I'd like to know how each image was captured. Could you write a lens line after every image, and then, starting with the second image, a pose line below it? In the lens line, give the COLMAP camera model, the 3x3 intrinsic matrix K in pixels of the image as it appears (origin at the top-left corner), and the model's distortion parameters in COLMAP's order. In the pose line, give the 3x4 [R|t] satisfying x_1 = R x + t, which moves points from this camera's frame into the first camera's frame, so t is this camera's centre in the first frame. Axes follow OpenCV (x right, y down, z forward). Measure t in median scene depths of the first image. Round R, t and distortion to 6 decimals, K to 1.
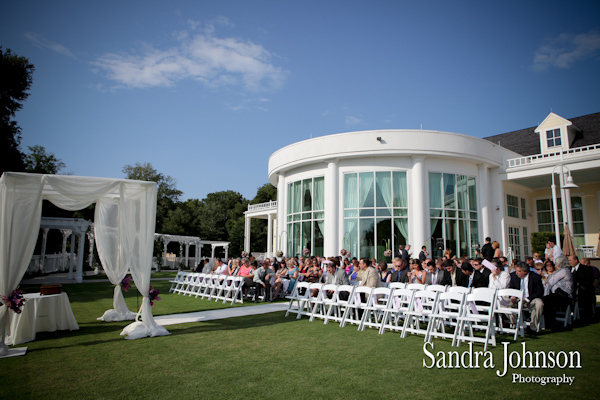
lens RADIAL K [[416.6, 0, 300.0], [0, 416.6, 200.0], [0, 0, 1]] dist [-0.106280, 0.064320]
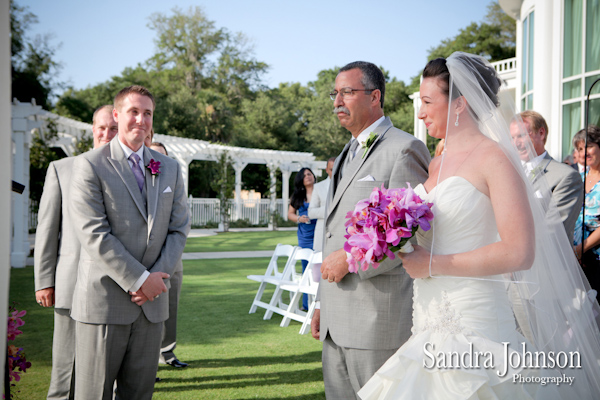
lens RADIAL K [[810.6, 0, 300.0], [0, 810.6, 200.0], [0, 0, 1]] dist [-0.023539, -0.013397]
pose [[0.971393, 0.002009, -0.237469, -0.088313], [0.030643, 0.990544, 0.133730, 0.040393], [0.235492, -0.137182, 0.962146, 0.279797]]
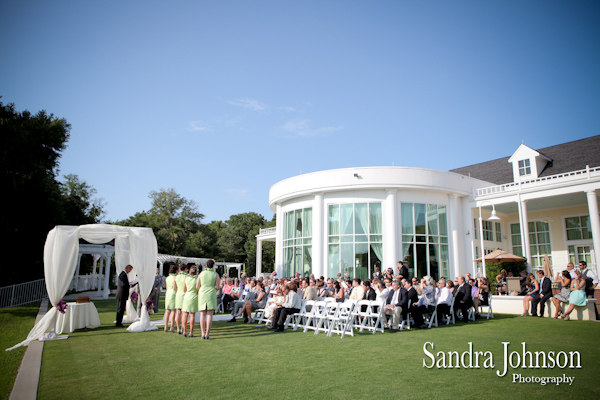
lens RADIAL K [[416.6, 0, 300.0], [0, 416.6, 200.0], [0, 0, 1]] dist [-0.106280, 0.064320]
pose [[0.997933, -0.014443, -0.062614, 0.093041], [0.011563, 0.998869, -0.046112, -0.022612], [0.063209, 0.045292, 0.996972, -0.150716]]
